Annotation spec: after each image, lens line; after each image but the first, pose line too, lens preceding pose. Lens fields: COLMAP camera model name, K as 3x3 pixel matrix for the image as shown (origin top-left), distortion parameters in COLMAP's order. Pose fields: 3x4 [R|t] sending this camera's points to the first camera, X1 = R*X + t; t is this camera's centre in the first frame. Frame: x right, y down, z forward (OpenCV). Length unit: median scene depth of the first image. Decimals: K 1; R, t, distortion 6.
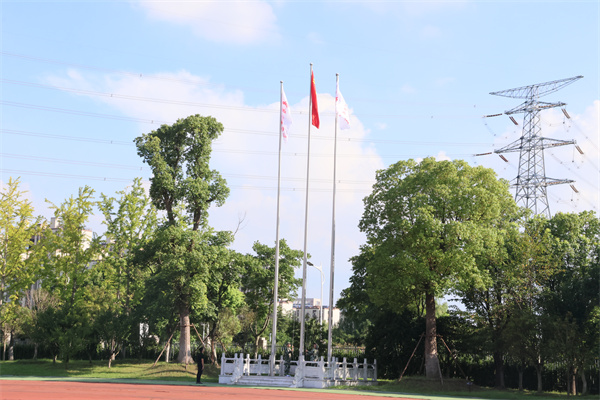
lens RADIAL K [[1115.4, 0, 300.0], [0, 1115.4, 200.0], [0, 0, 1]] dist [0.272116, 0.085657]
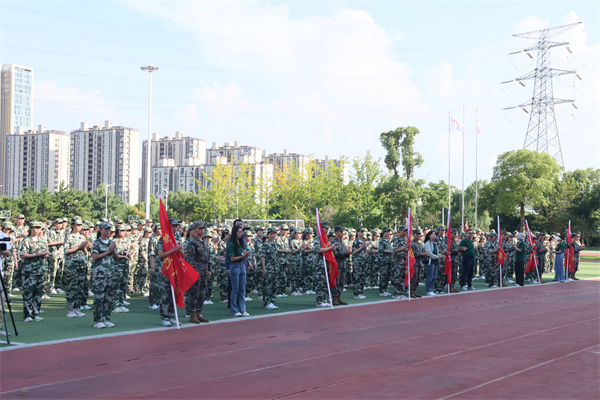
lens RADIAL K [[985.7, 0, 300.0], [0, 985.7, 200.0], [0, 0, 1]] dist [0.162837, 0.650318]
pose [[0.999439, -0.022061, -0.025186, -0.255177], [0.024638, 0.993947, 0.107062, -0.143504], [0.022672, -0.107623, 0.993933, -0.934734]]
